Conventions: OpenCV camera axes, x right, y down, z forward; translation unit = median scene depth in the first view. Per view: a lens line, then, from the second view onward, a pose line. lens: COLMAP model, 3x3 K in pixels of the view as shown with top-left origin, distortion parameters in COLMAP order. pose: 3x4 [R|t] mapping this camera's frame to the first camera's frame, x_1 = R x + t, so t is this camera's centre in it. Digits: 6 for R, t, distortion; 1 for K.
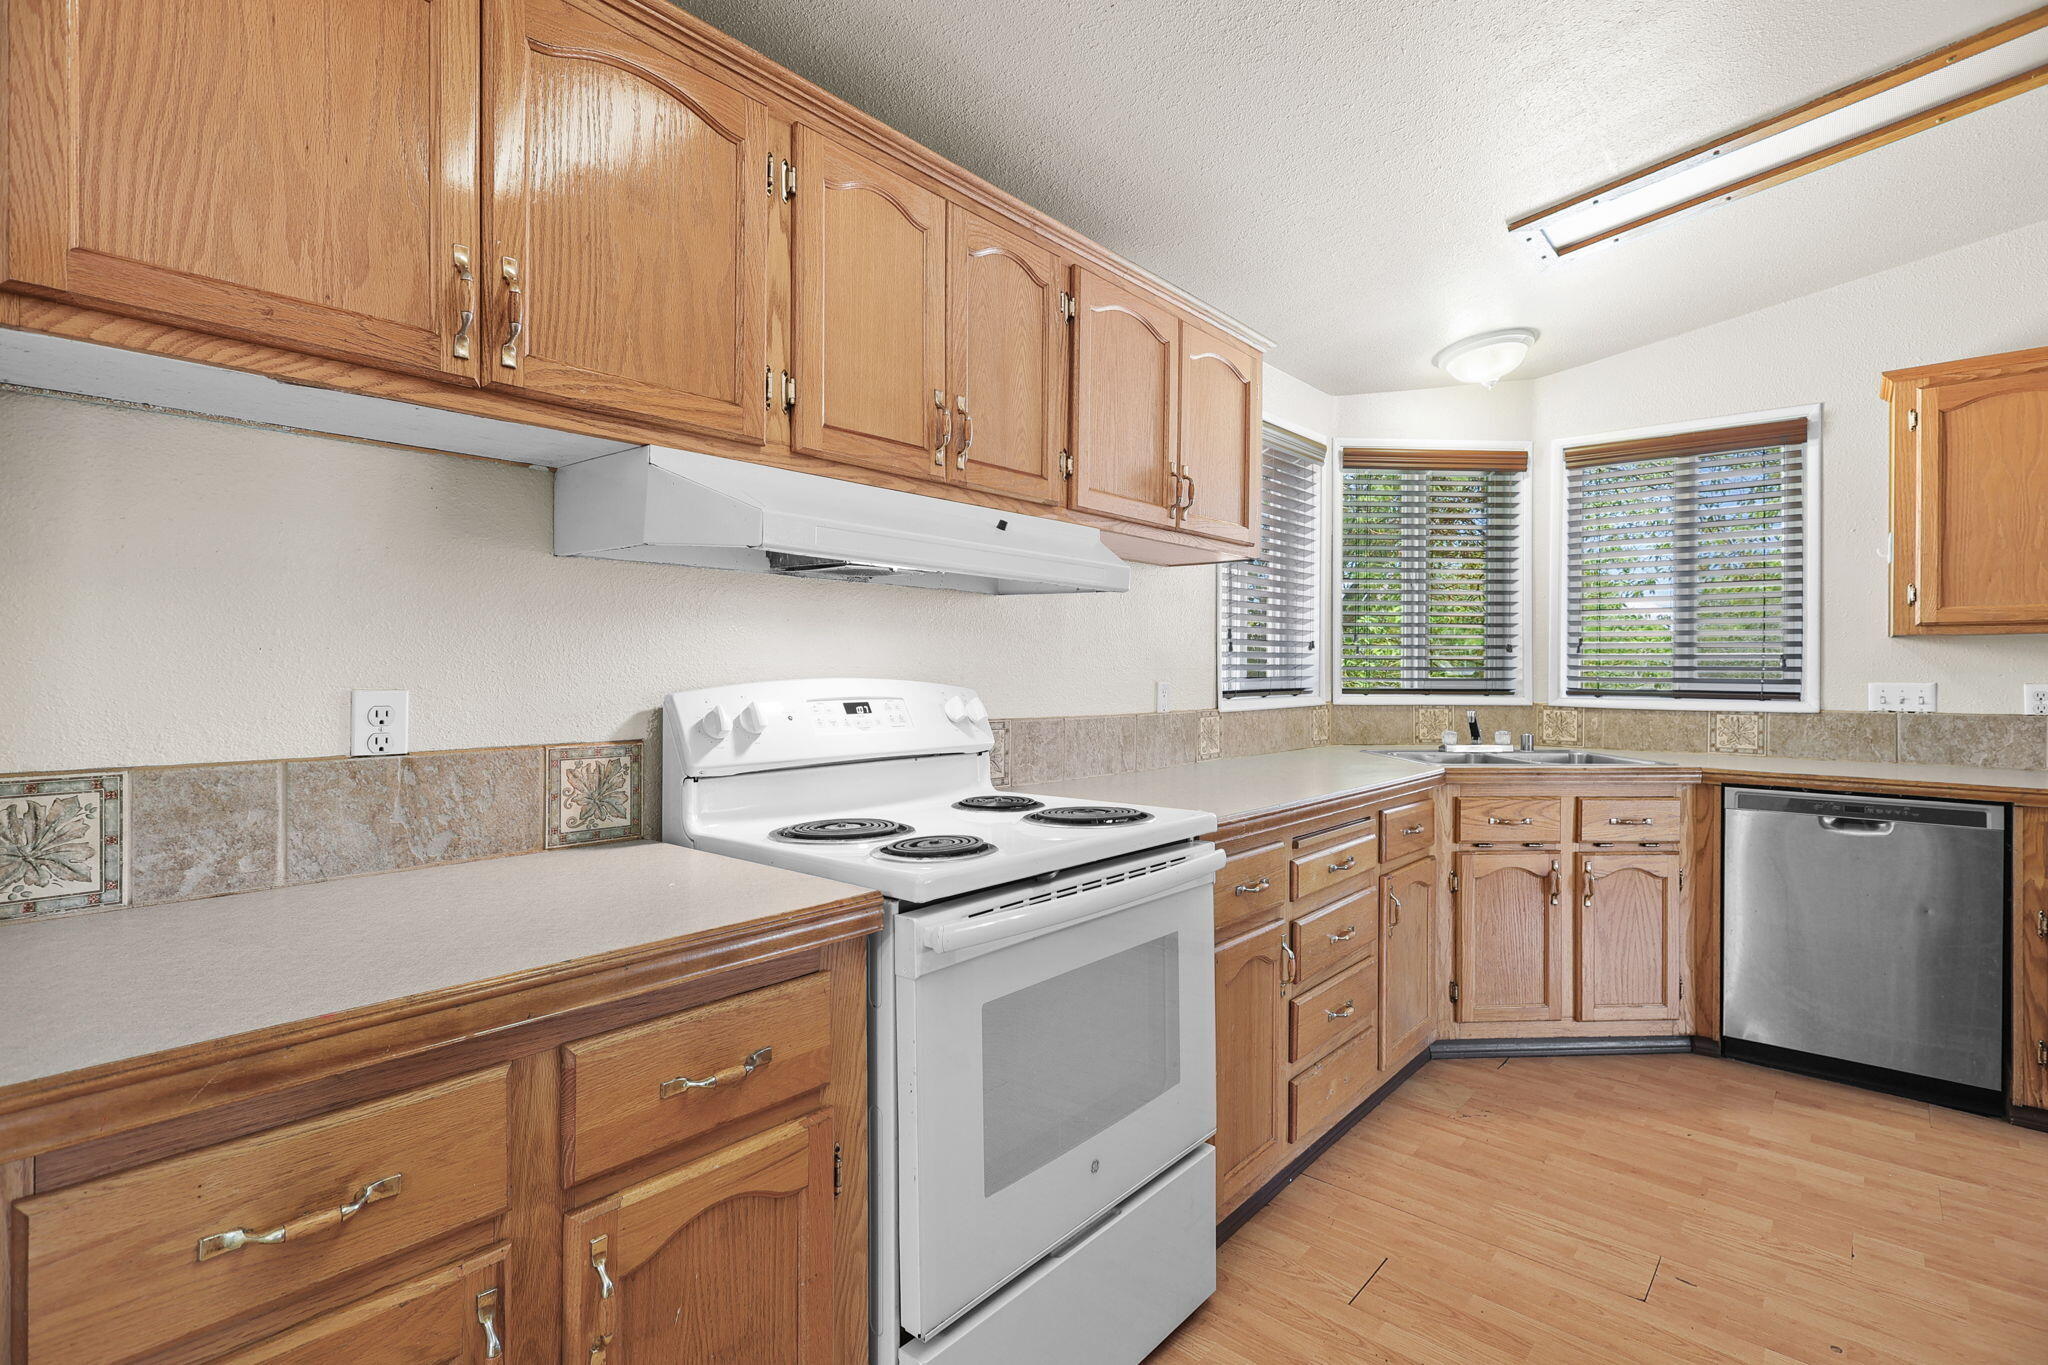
lens RADIAL K [[953.3, 0, 1020.0], [0, 953.3, 673.7], [0, 0, 1]] dist [0.001066, 0.001238]
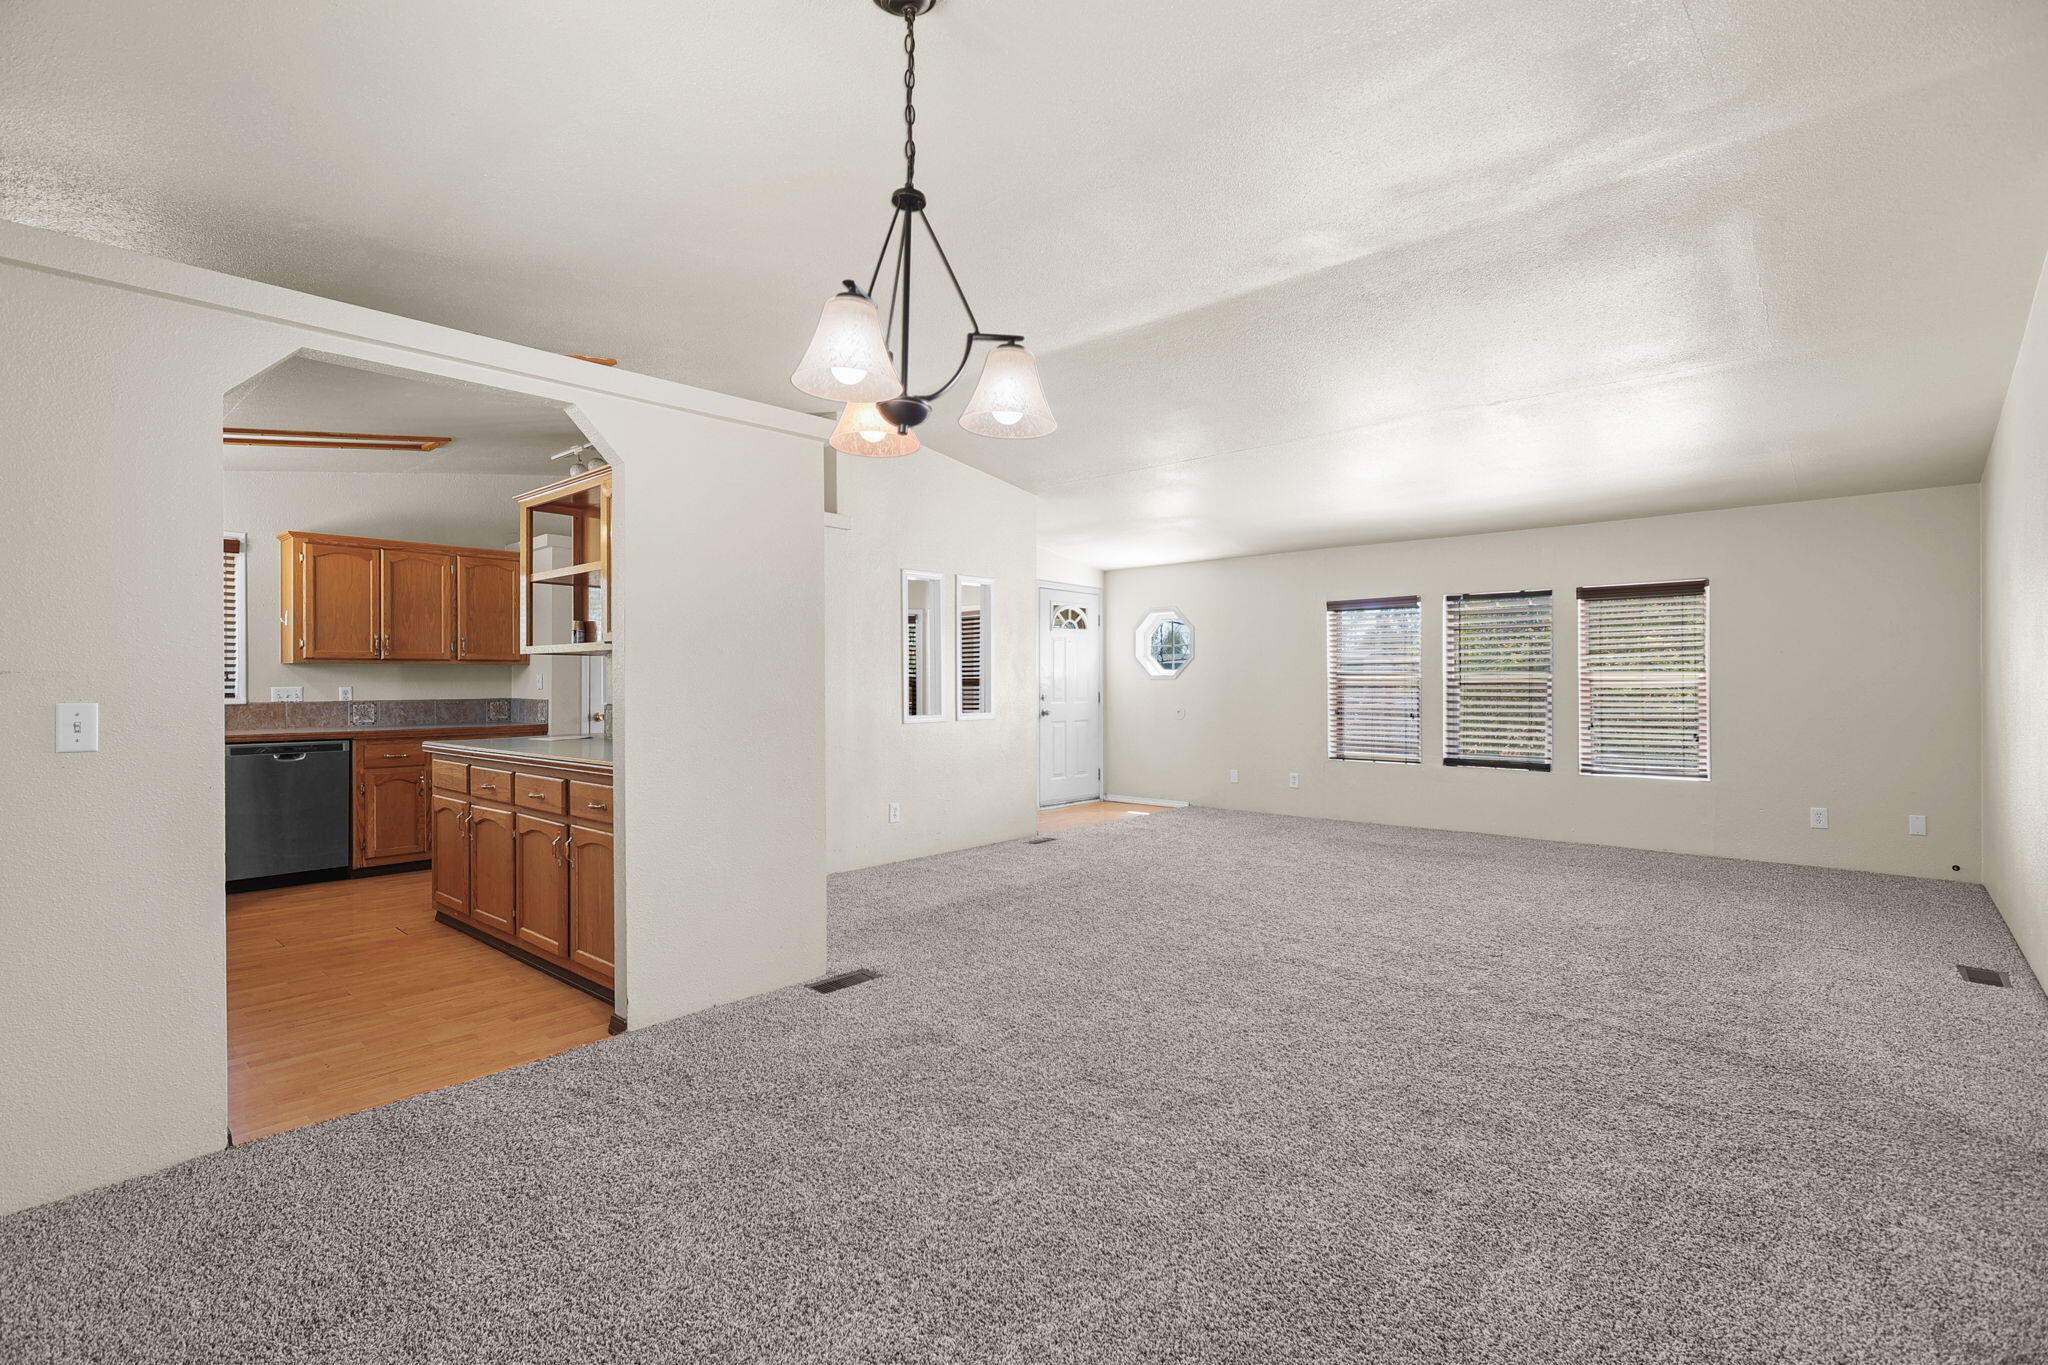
lens RADIAL K [[953.3, 0, 1021.9], [0, 953.3, 680.9], [0, 0, 1]] dist [0.001066, 0.001238]
pose [[0.000751, -0.003764, 0.999993, -2.035086], [0.004874, 0.999981, 0.003761, -0.005431], [-0.999988, 0.004871, 0.000769, -0.990035]]
